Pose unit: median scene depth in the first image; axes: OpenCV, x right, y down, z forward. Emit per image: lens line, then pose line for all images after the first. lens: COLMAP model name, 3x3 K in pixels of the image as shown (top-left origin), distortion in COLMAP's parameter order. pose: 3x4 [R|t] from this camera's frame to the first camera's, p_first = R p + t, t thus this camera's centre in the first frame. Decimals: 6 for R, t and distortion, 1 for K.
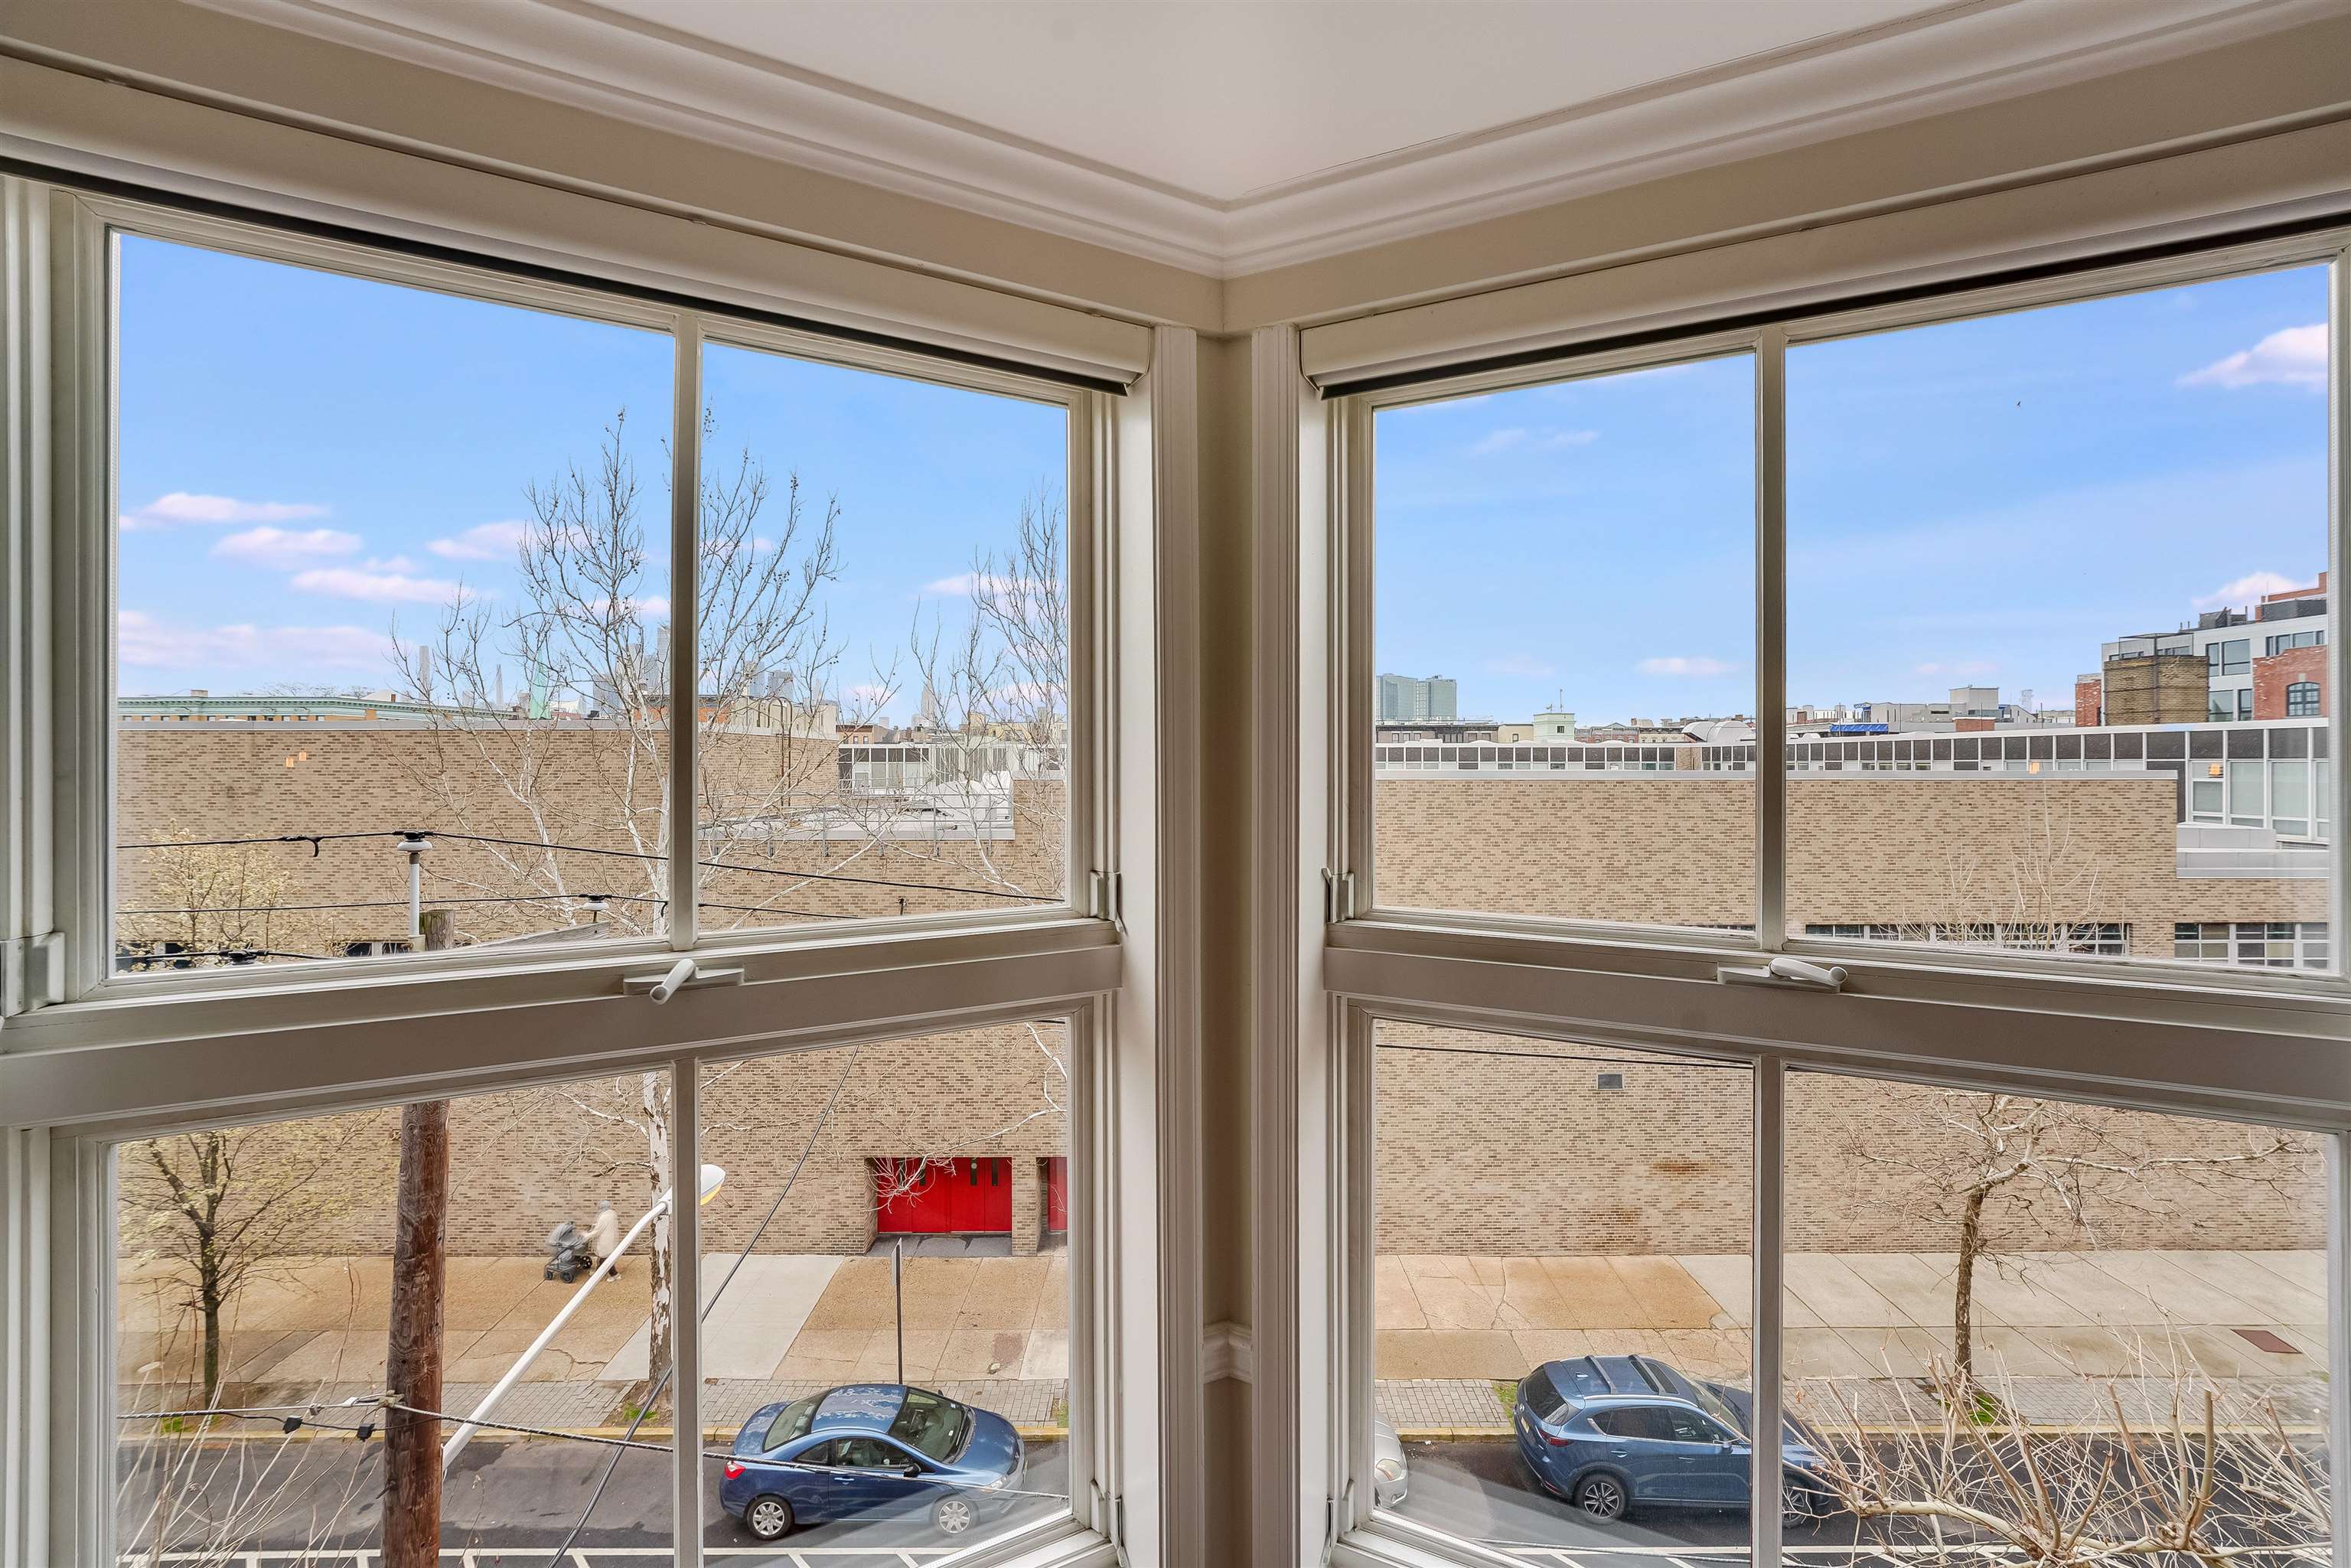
lens RADIAL K [[953.0, 0, 1174.2], [0, 953.0, 764.9], [0, 0, 1]] dist [-0.008901, 0.001456]
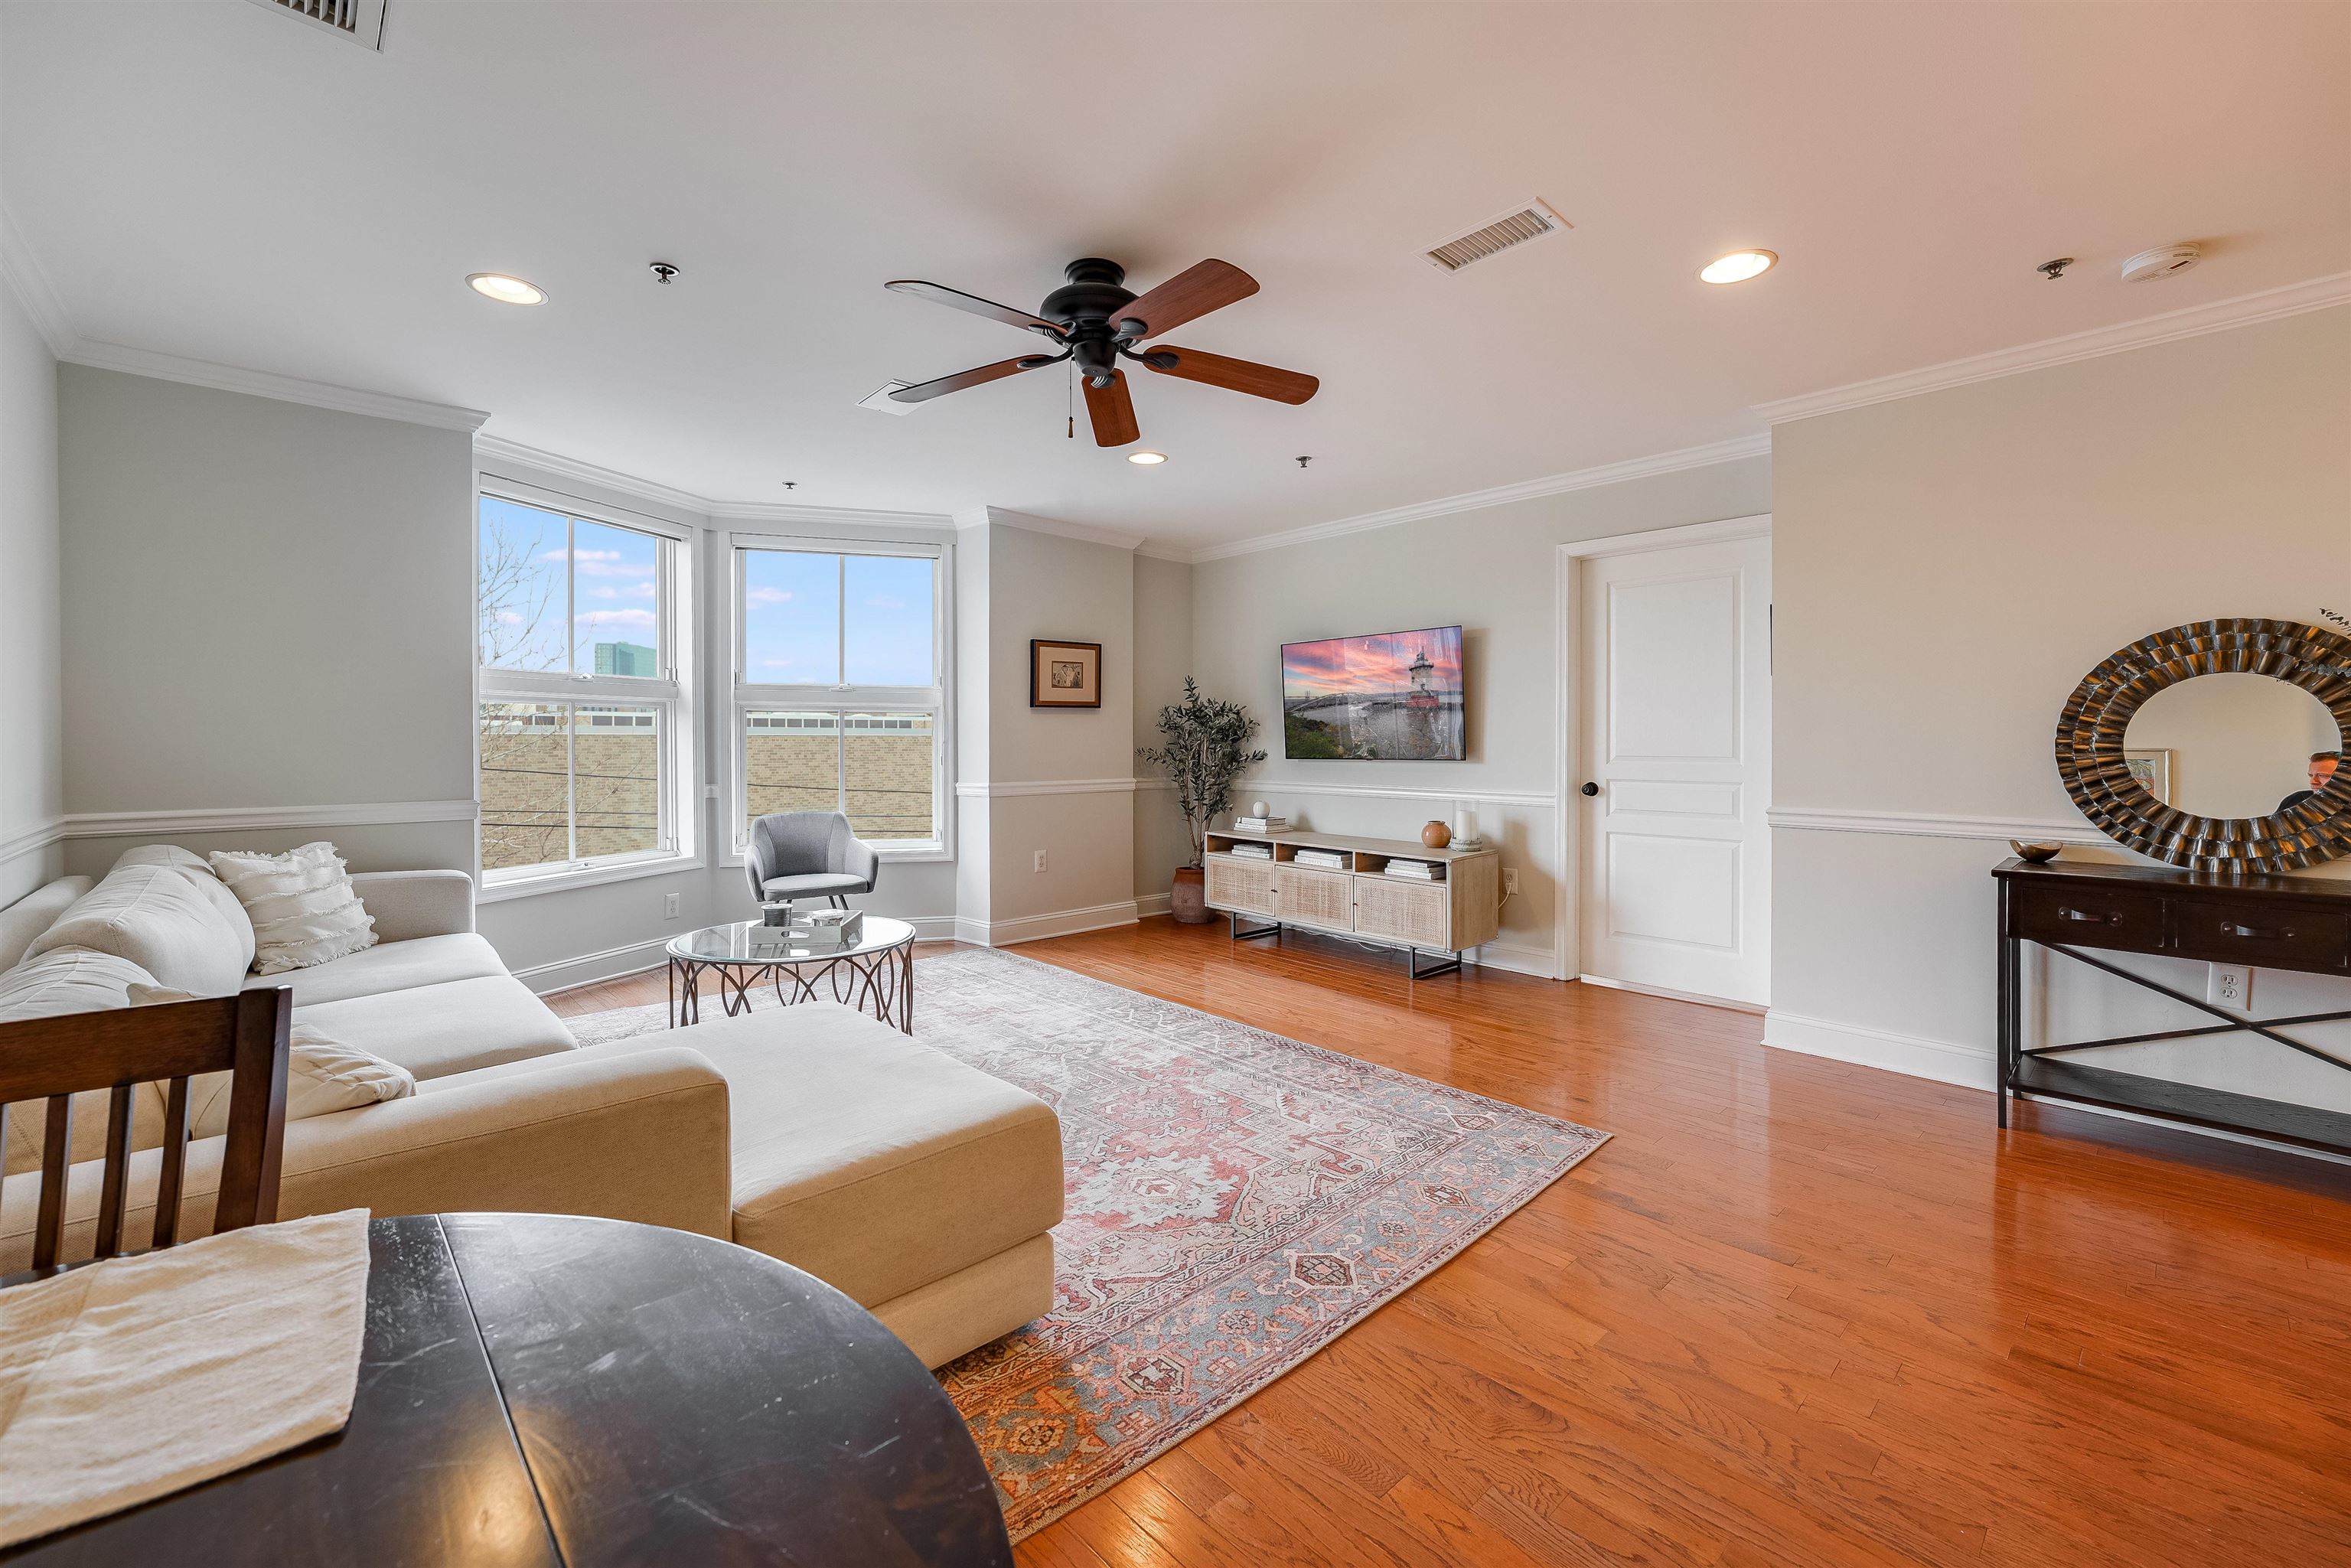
lens RADIAL K [[953.0, 0, 1179.6], [0, 953.0, 753.8], [0, 0, 1]] dist [-0.008901, 0.001456]
pose [[0.730482, -0.007679, 0.682889, -1.112661], [-0.000006, 0.999937, 0.011250, 0.391182], [-0.682932, -0.008222, 0.730435, -2.922246]]
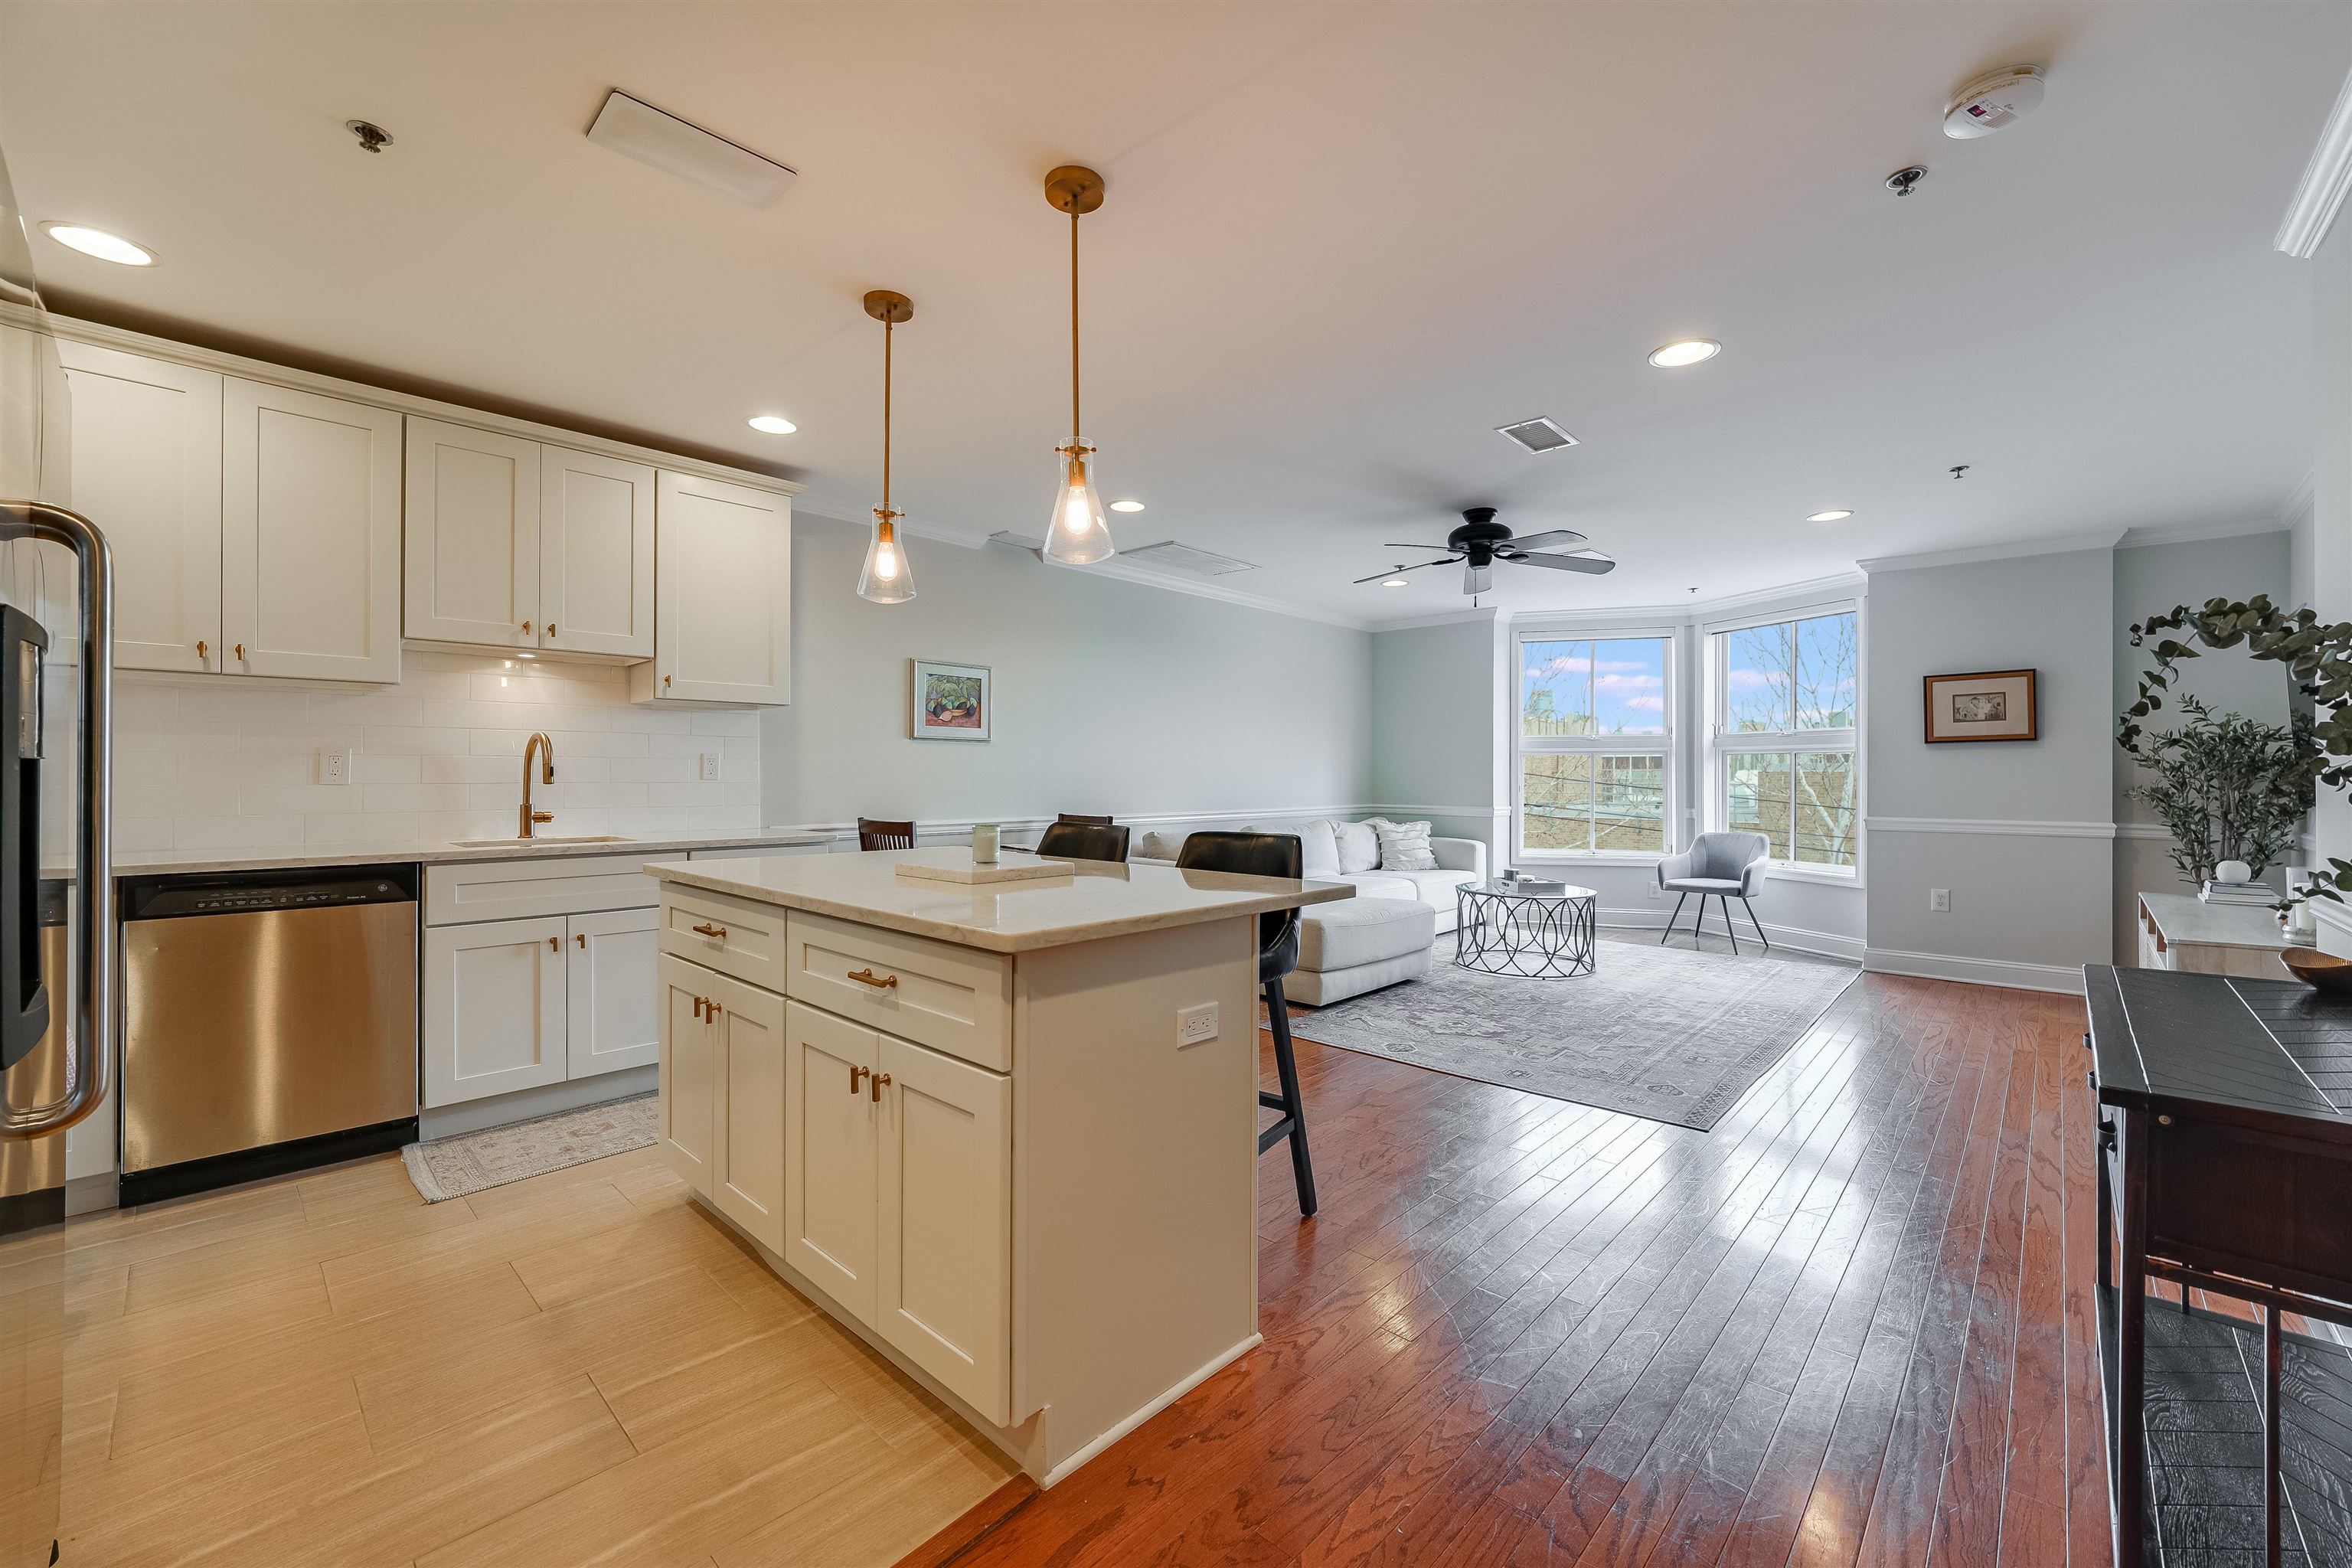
lens RADIAL K [[953.4, 0, 1184.7], [0, 953.4, 775.6], [0, 0, 1]] dist [-0.008901, 0.001456]
pose [[0.732390, 0.002800, -0.680879, 1.504836], [-0.005421, 0.999984, -0.001719, 0.397467], [0.680864, 0.004950, 0.732394, -4.535796]]
